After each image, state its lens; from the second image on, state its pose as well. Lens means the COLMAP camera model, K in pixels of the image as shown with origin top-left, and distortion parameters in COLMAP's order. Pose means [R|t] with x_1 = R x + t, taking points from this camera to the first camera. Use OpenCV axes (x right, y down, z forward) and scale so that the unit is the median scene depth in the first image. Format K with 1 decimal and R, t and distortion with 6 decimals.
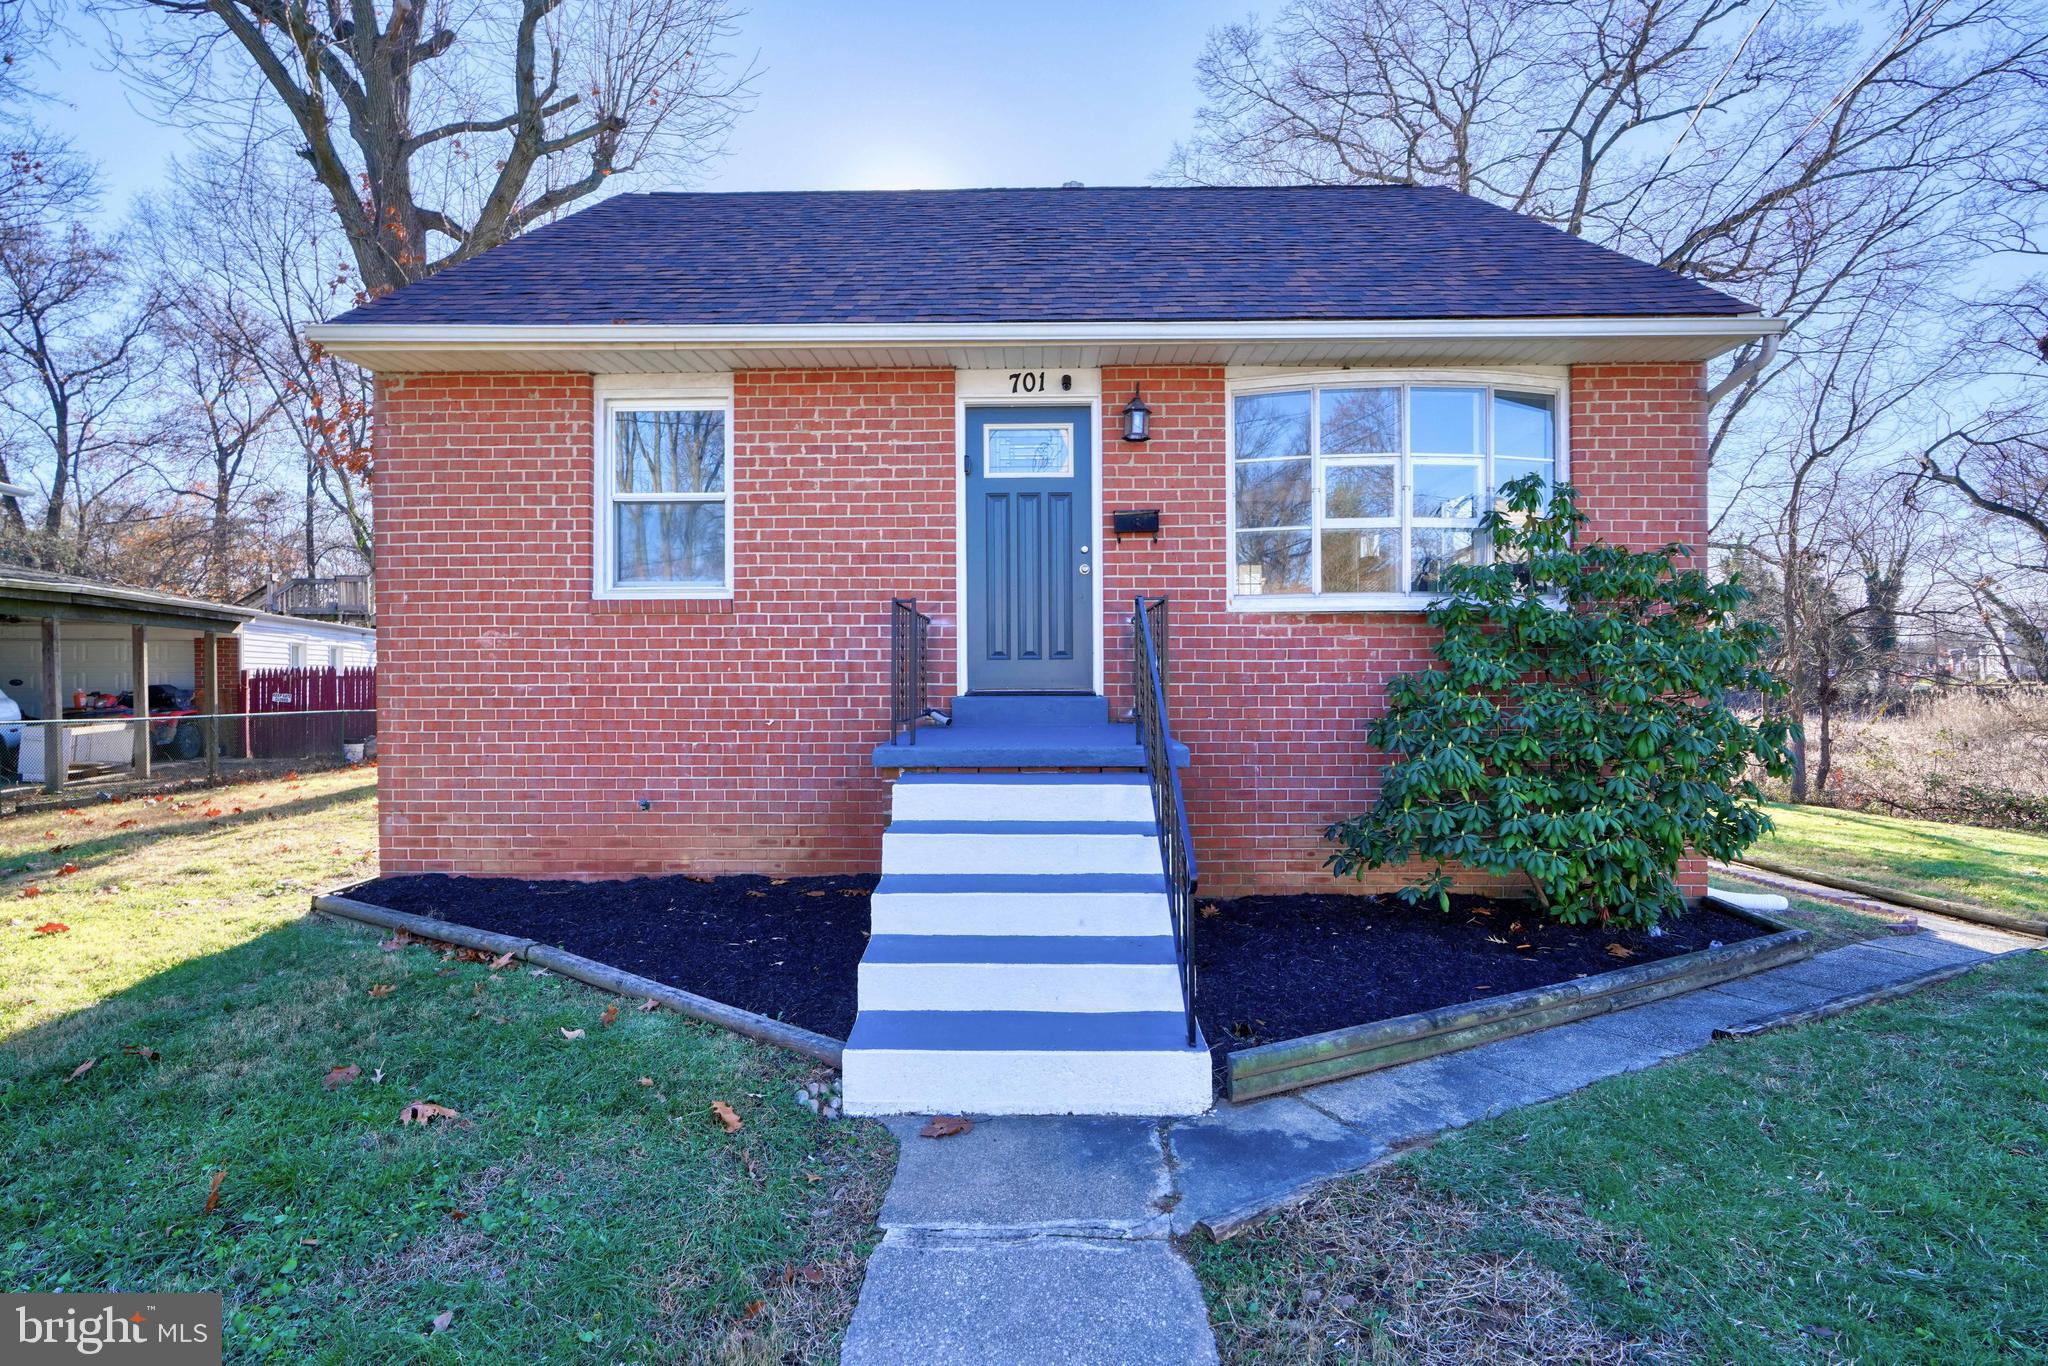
lens RADIAL K [[942.0, 0, 1018.9], [0, 942.0, 681.9], [0, 0, 1]] dist [-0.014741, 0.005859]
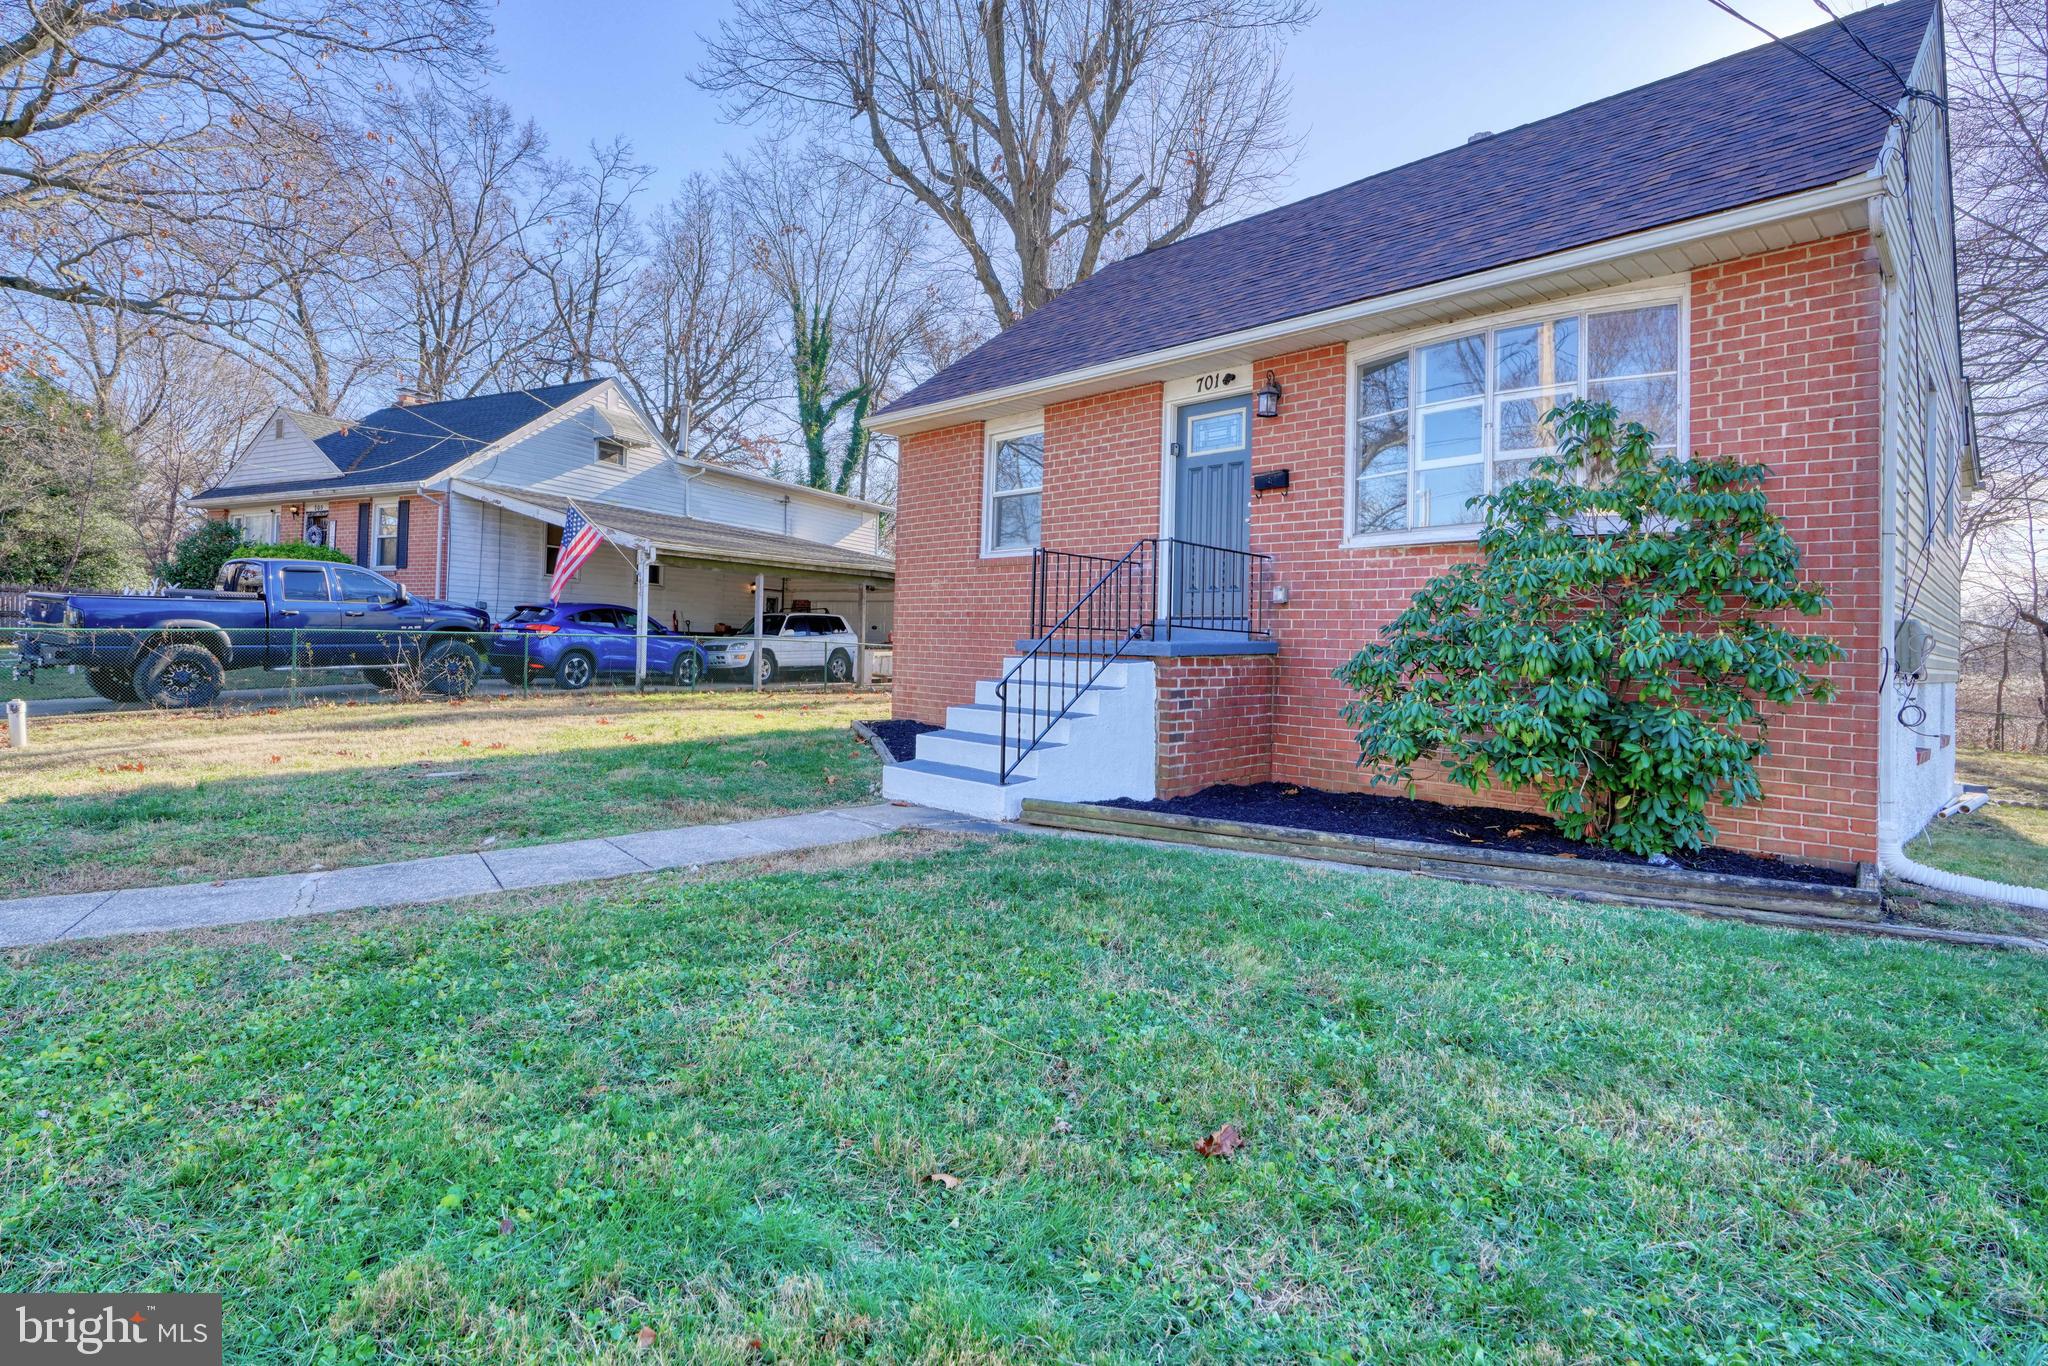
lens RADIAL K [[964.5, 0, 1022.5], [0, 964.5, 601.0], [0, 0, 1]] dist [-0.002576, -0.000107]
pose [[0.717633, -0.008452, -0.696370, 0.766899], [-0.020787, 0.999221, -0.033551, 0.040068], [0.696111, 0.038553, 0.716898, -0.145224]]
